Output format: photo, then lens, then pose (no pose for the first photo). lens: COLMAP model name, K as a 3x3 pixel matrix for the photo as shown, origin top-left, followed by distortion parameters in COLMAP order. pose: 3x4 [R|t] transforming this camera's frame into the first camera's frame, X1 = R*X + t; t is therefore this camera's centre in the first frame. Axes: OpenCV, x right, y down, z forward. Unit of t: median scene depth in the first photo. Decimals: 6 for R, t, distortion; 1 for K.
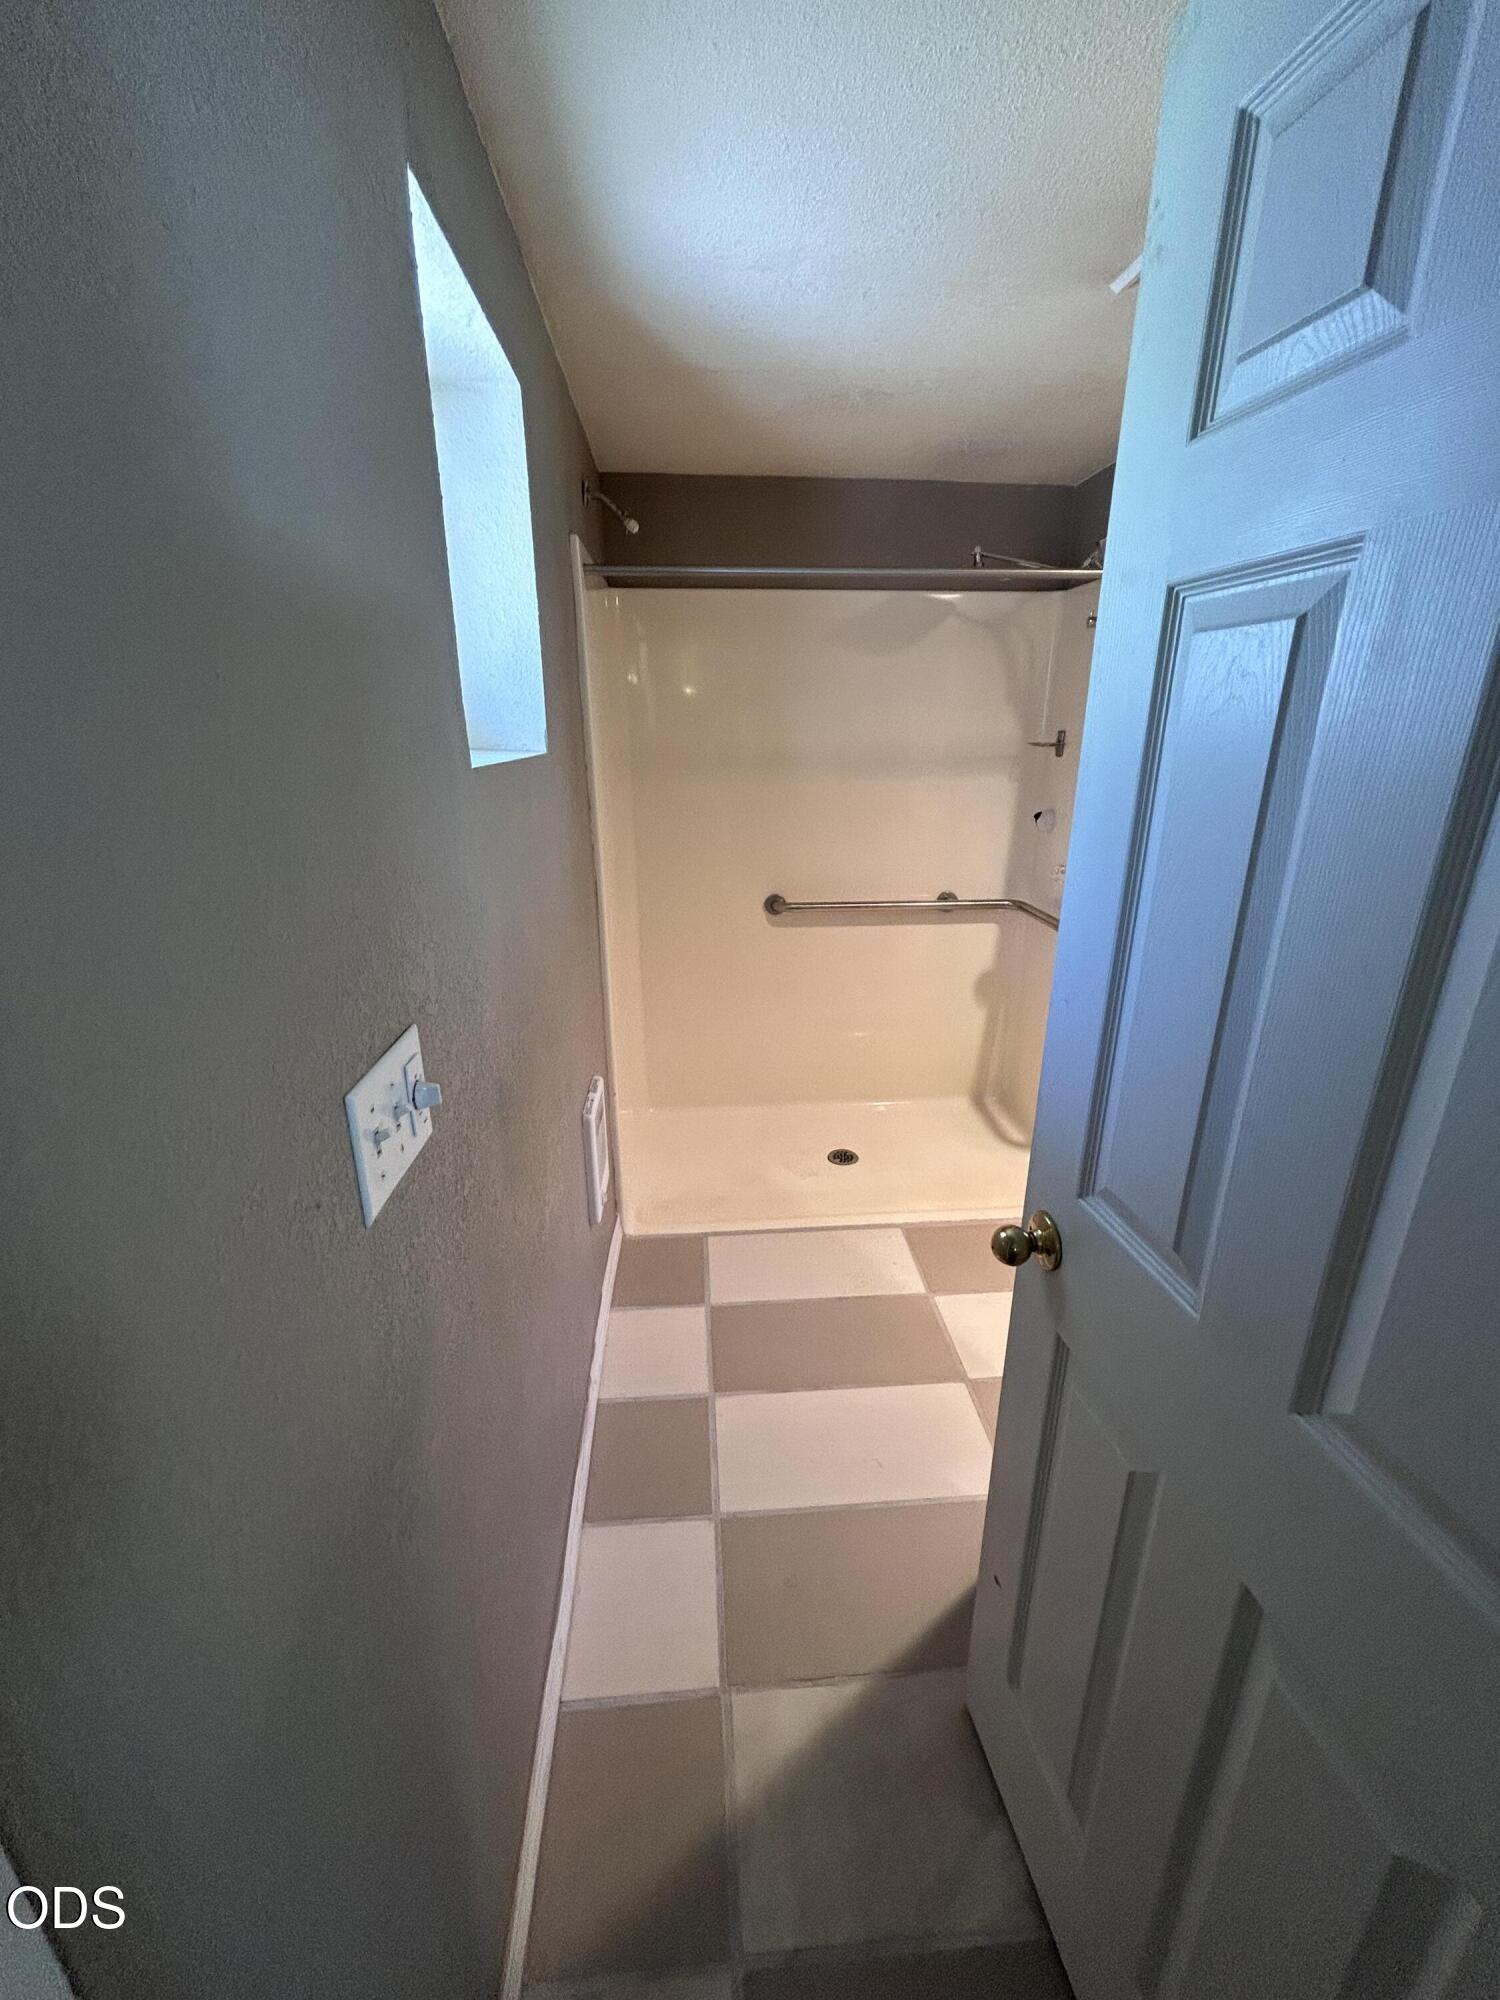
lens RADIAL K [[813.7, 0, 752.5], [0, 813.7, 993.3], [0, 0, 1]] dist [-0.002817, 0.001826]
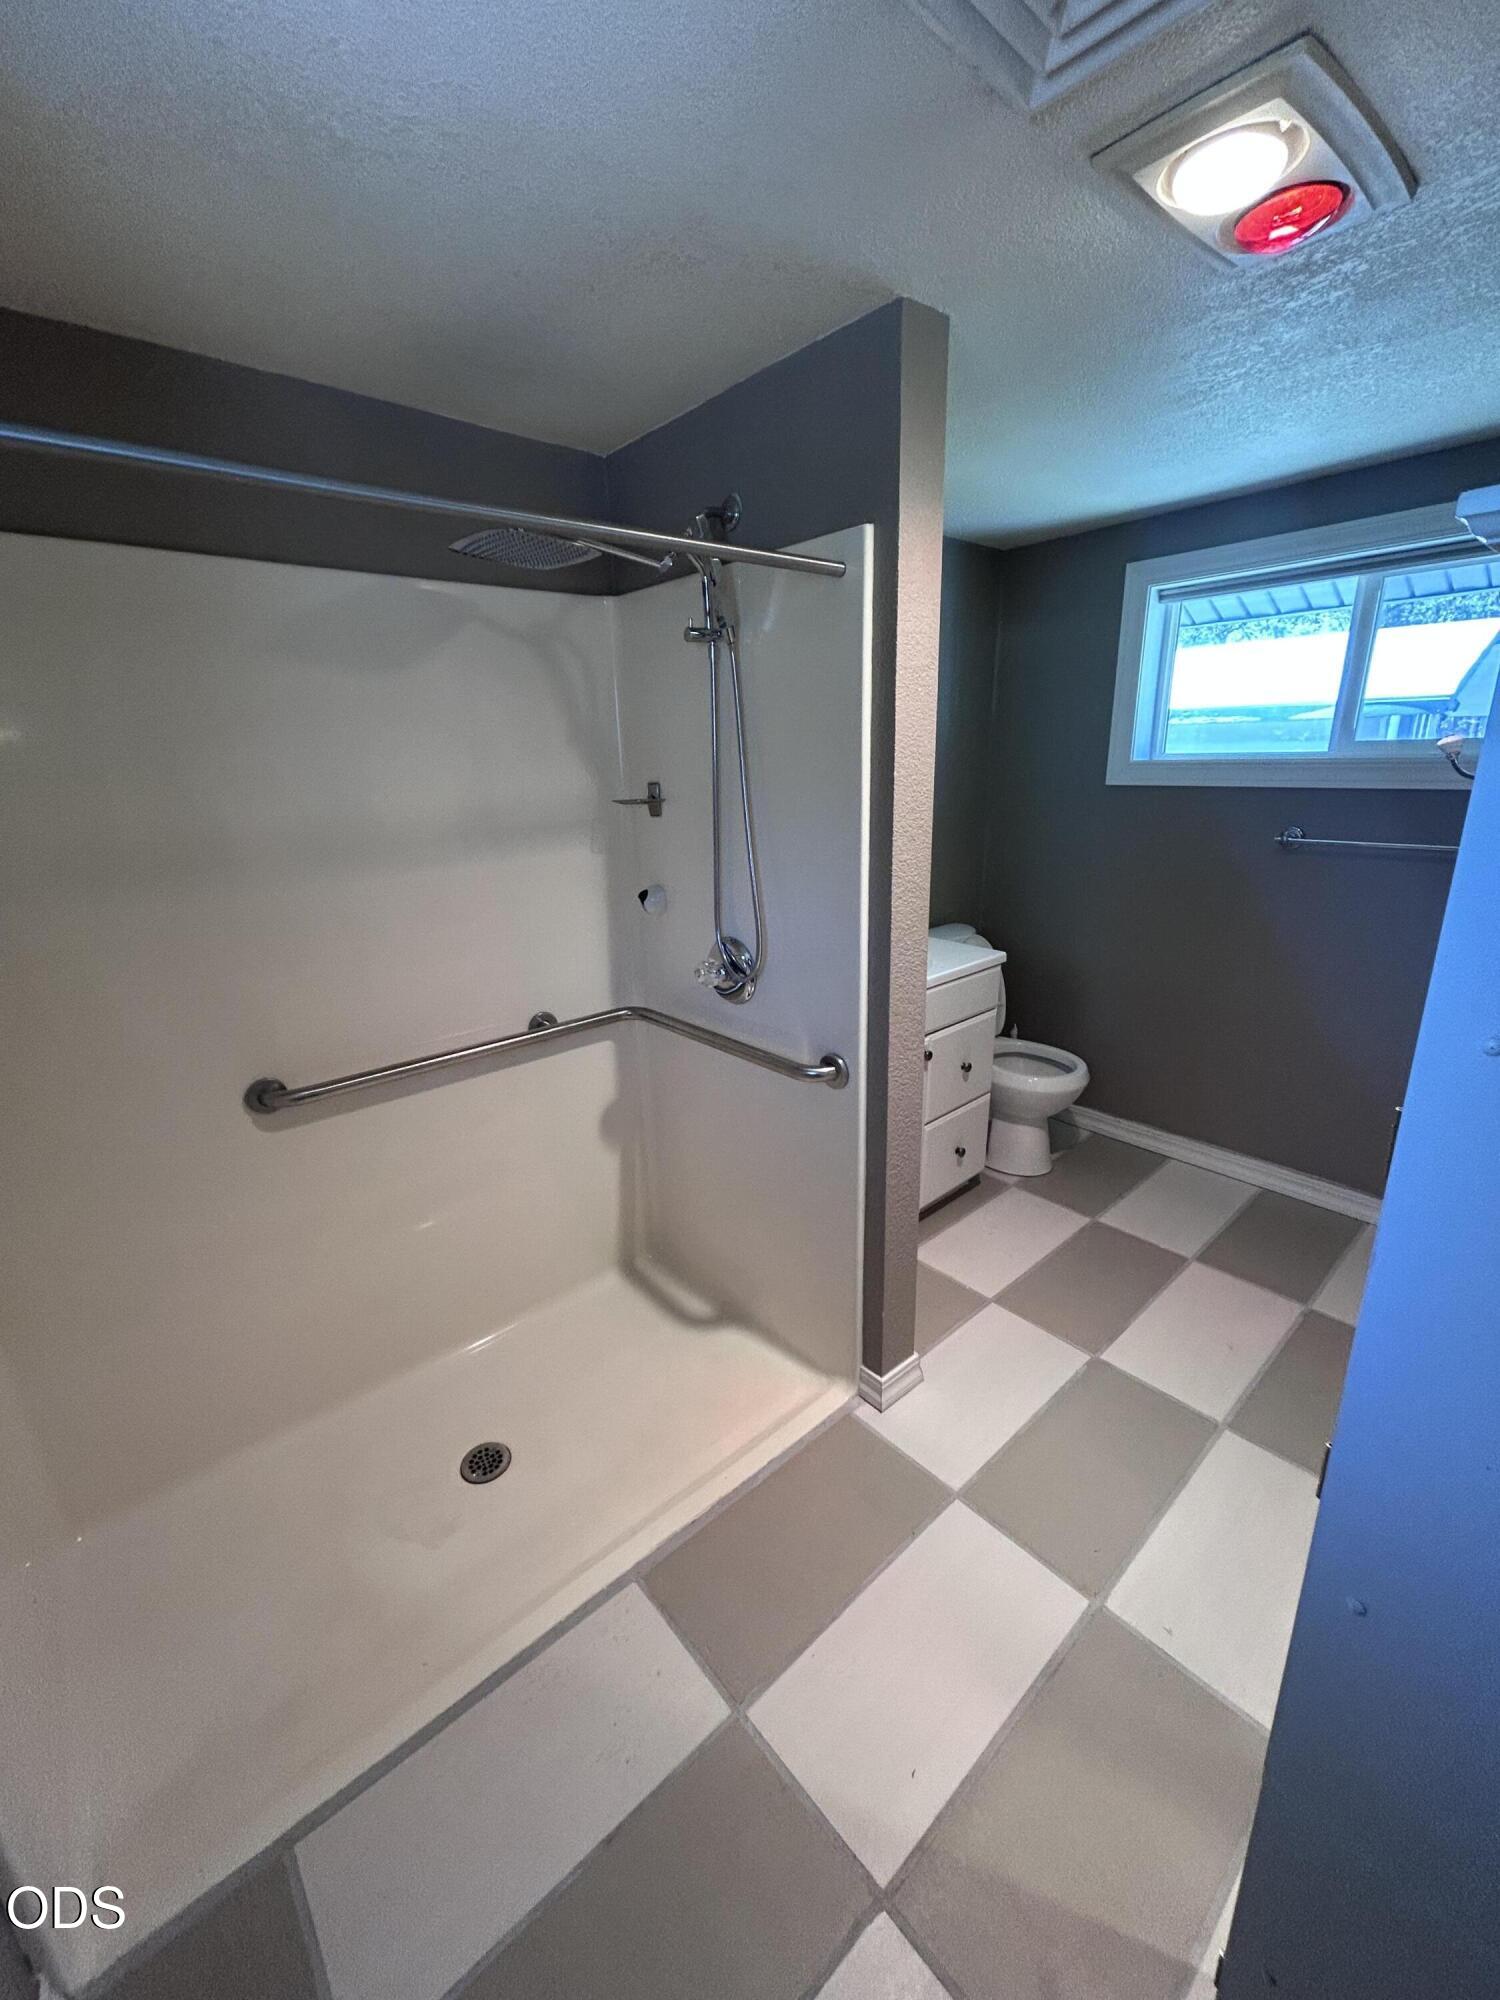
lens RADIAL K [[813.7, 0, 745.7], [0, 813.7, 994.9], [0, 0, 1]] dist [-0.002817, 0.001826]
pose [[0.805965, -0.197747, 0.557958, -0.006049], [0.225506, 0.974047, 0.019472, -0.117401], [-0.547328, 0.110129, 0.829641, 0.325661]]
